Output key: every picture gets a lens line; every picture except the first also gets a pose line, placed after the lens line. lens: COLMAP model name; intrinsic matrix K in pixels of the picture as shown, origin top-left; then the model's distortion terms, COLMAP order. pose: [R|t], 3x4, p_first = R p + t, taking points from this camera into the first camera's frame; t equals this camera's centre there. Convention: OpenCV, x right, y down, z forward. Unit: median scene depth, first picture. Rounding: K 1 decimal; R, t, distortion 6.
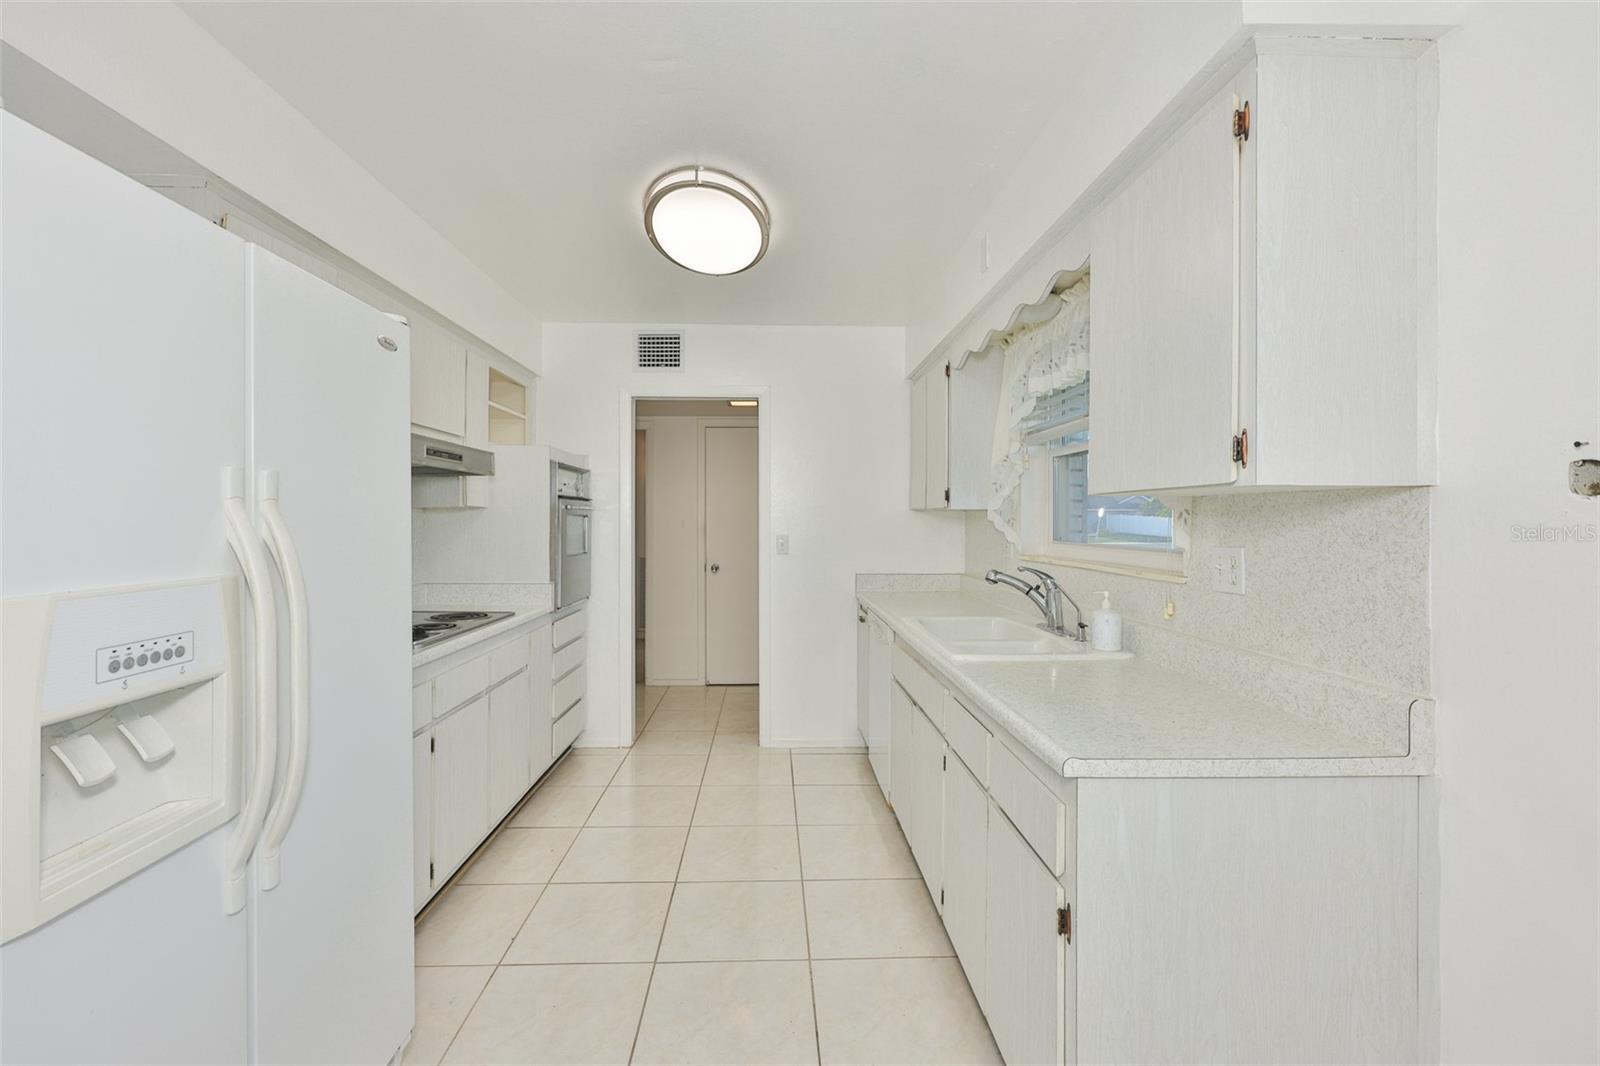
lens RADIAL K [[693.2, 0, 798.6], [0, 693.2, 520.3], [0, 0, 1]] dist [0.000204, 0.000242]
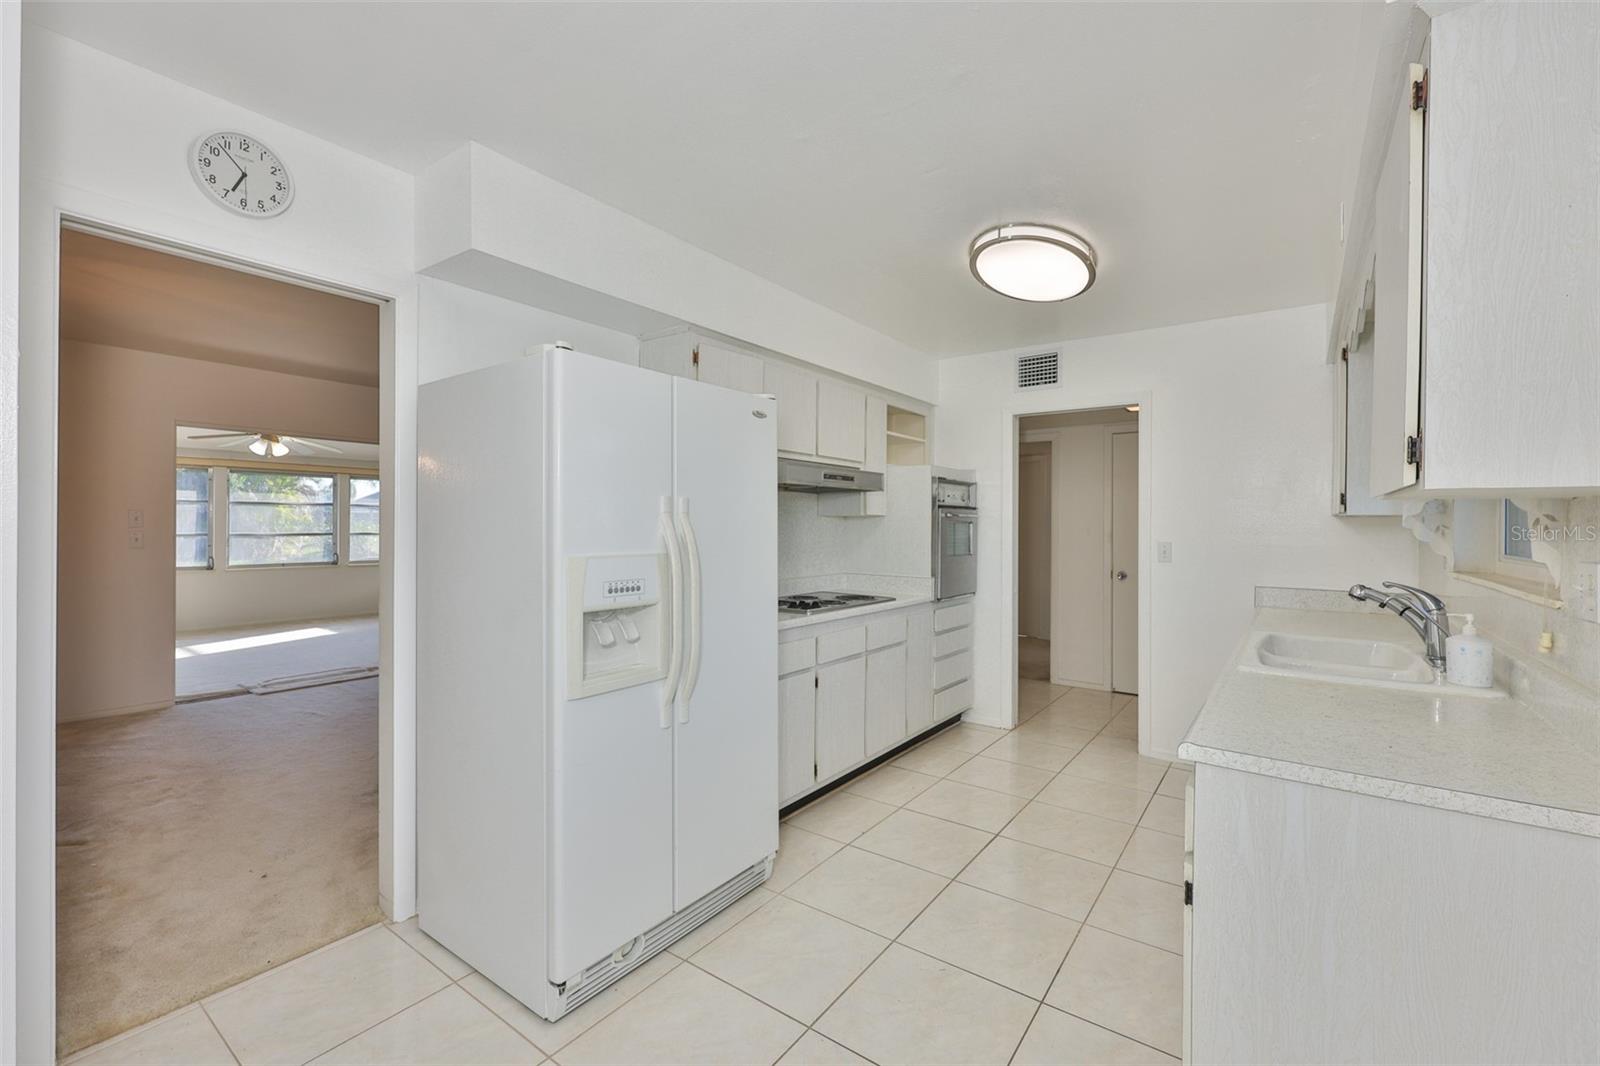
lens RADIAL K [[671.3, 0, 800.0], [0, 671.3, 533.0], [0, 0, 1]] dist [-0.002164, 0.000017]
pose [[0.788491, 0.010096, -0.614964, 0.212236], [-0.004522, 0.999933, 0.010618, 0.000939], [0.615030, -0.005592, 0.788484, -0.080810]]
